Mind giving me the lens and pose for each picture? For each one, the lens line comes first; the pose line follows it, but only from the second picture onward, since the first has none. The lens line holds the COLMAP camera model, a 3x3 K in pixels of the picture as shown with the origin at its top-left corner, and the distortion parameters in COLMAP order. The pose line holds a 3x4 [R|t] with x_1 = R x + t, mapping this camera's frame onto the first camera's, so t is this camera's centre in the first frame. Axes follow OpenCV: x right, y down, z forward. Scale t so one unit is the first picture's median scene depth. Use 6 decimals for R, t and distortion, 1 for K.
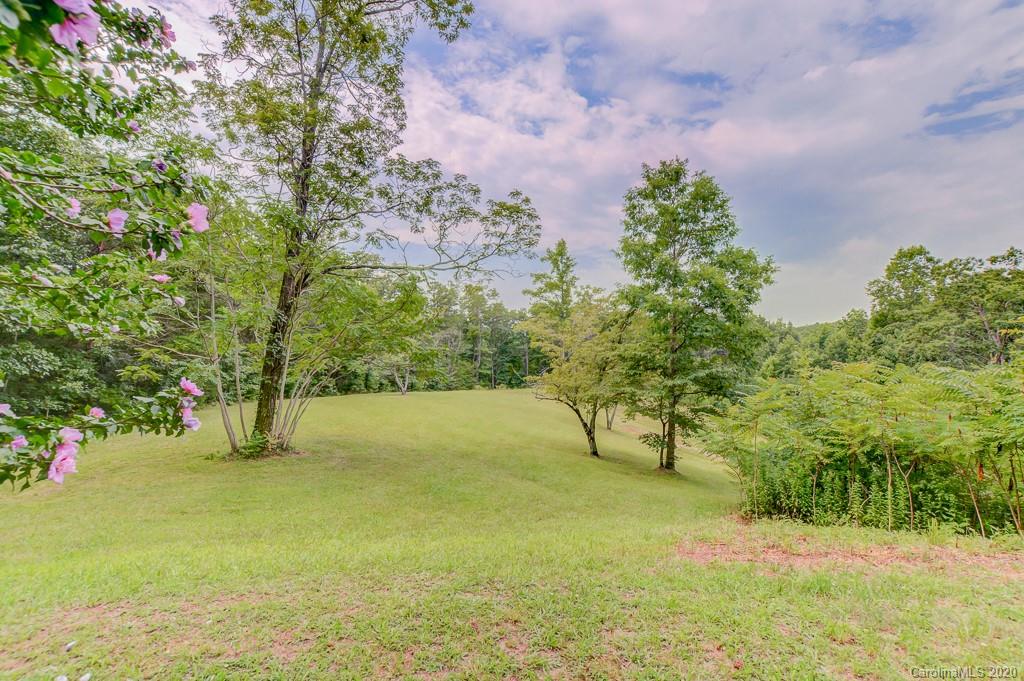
lens RADIAL K [[451.4, 0, 511.7], [0, 451.4, 348.8], [0, 0, 1]] dist [-0.004606, -0.001275]
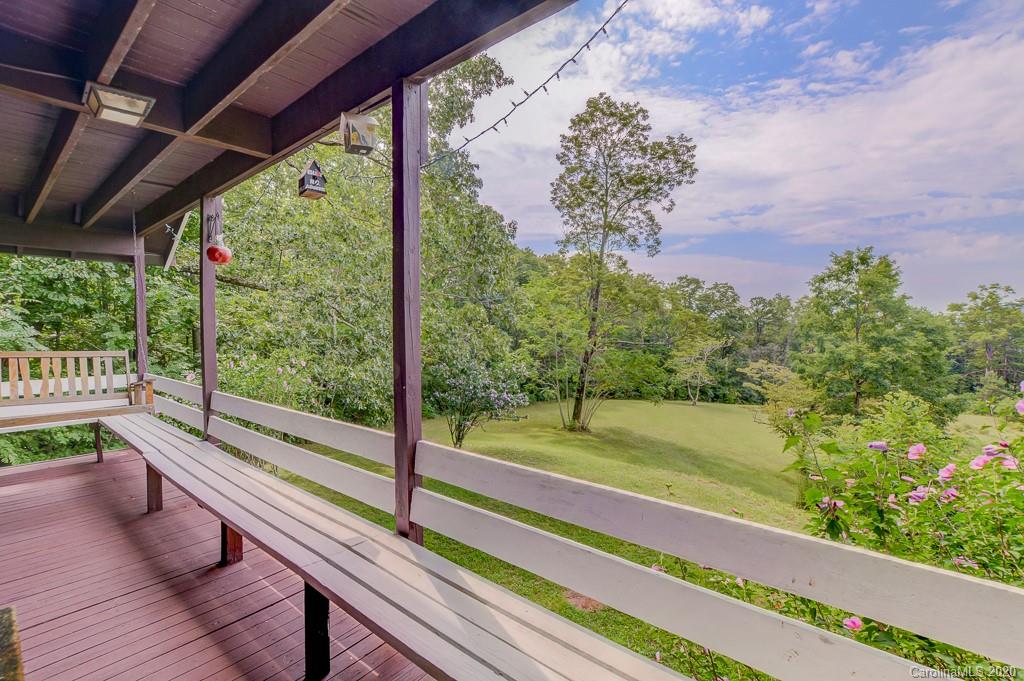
lens RADIAL K [[451.4, 0, 510.0], [0, 451.4, 339.9], [0, 0, 1]] dist [-0.004606, -0.001275]
pose [[0.715597, 0.012791, -0.698396, 0.204639], [-0.019093, 0.999817, -0.001252, -0.053152], [0.698252, 0.014230, 0.715710, -0.217924]]
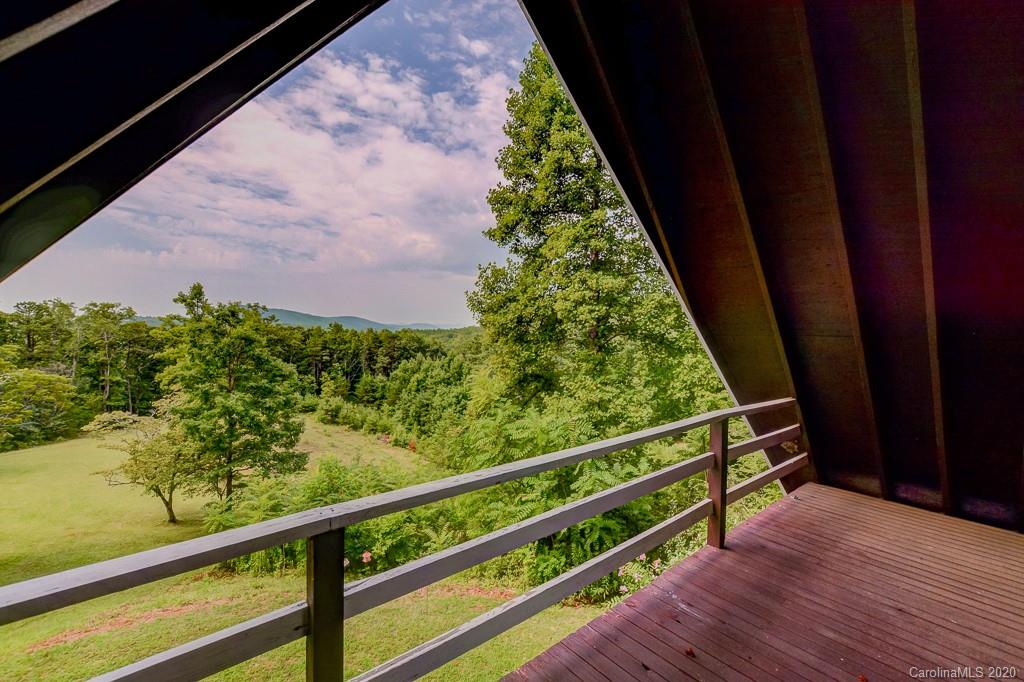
lens RADIAL K [[451.4, 0, 507.8], [0, 451.4, 339.9], [0, 0, 1]] dist [-0.004606, -0.001275]
pose [[0.820053, -0.003572, 0.572276, 0.101163], [0.001927, 0.999992, 0.003481, -0.115088], [-0.572284, -0.001752, 0.820053, -0.232050]]
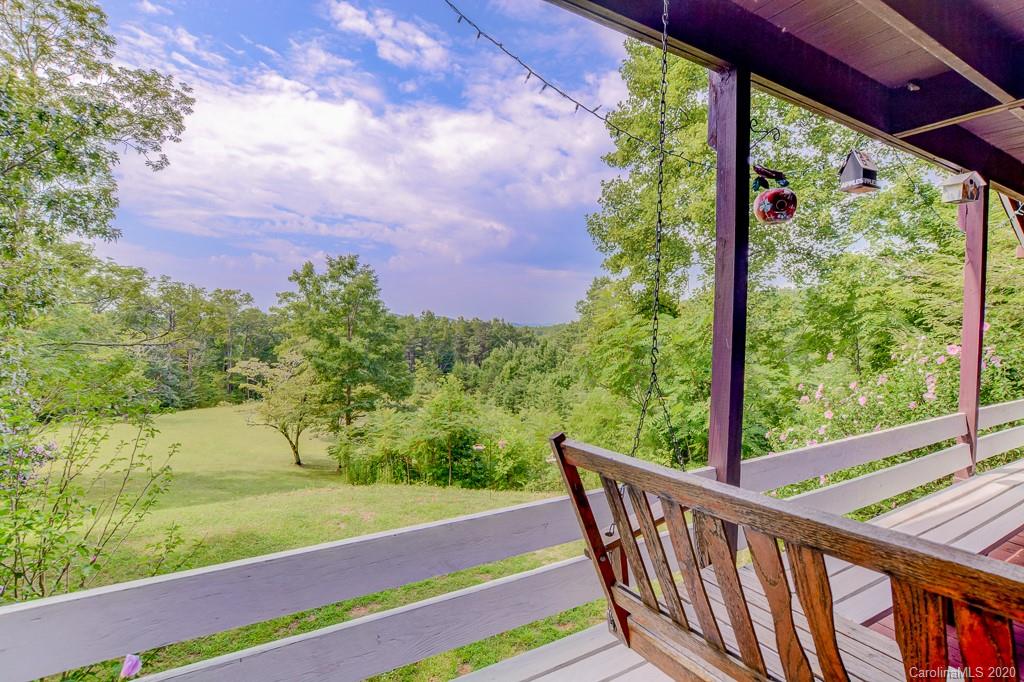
lens RADIAL K [[481.0, 0, 508.8], [0, 481.0, 342.3], [0, 0, 1]] dist [-0.012984, 0.002917]
pose [[0.911832, -0.004618, 0.410536, 0.073688], [0.003049, 0.999985, 0.004477, -0.054771], [-0.410551, -0.002830, 0.911833, -0.229741]]
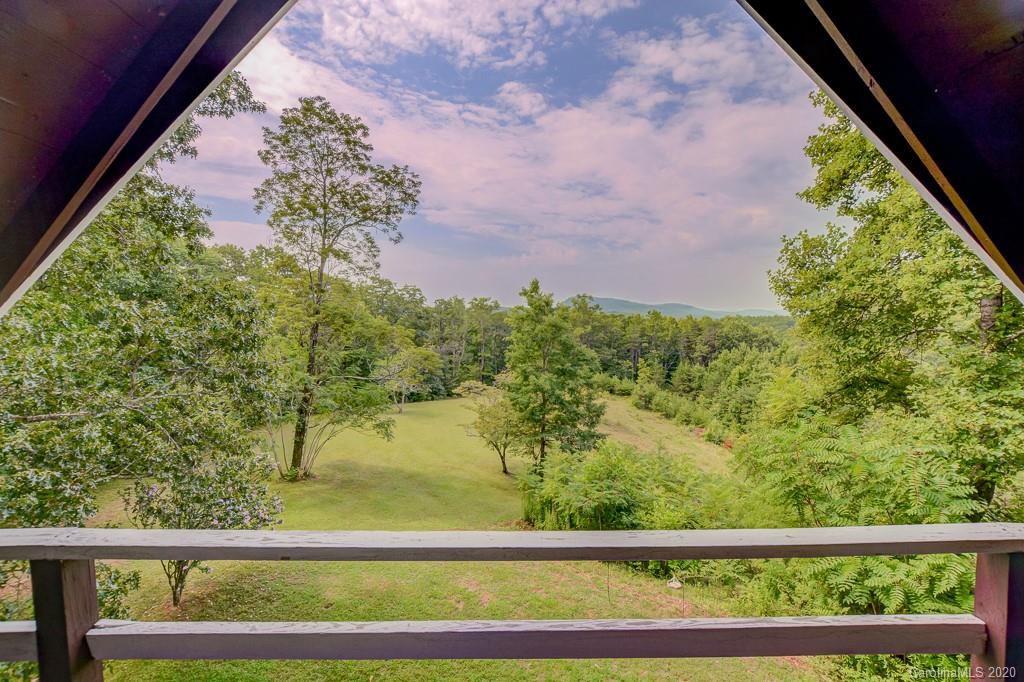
lens RADIAL K [[451.4, 0, 511.2], [0, 451.4, 344.0], [0, 0, 1]] dist [-0.004606, -0.001275]
pose [[0.997066, 0.008410, -0.076078, 0.137492], [-0.005192, 0.999087, 0.042396, -0.116511], [0.076365, -0.041876, 0.996200, -0.224147]]
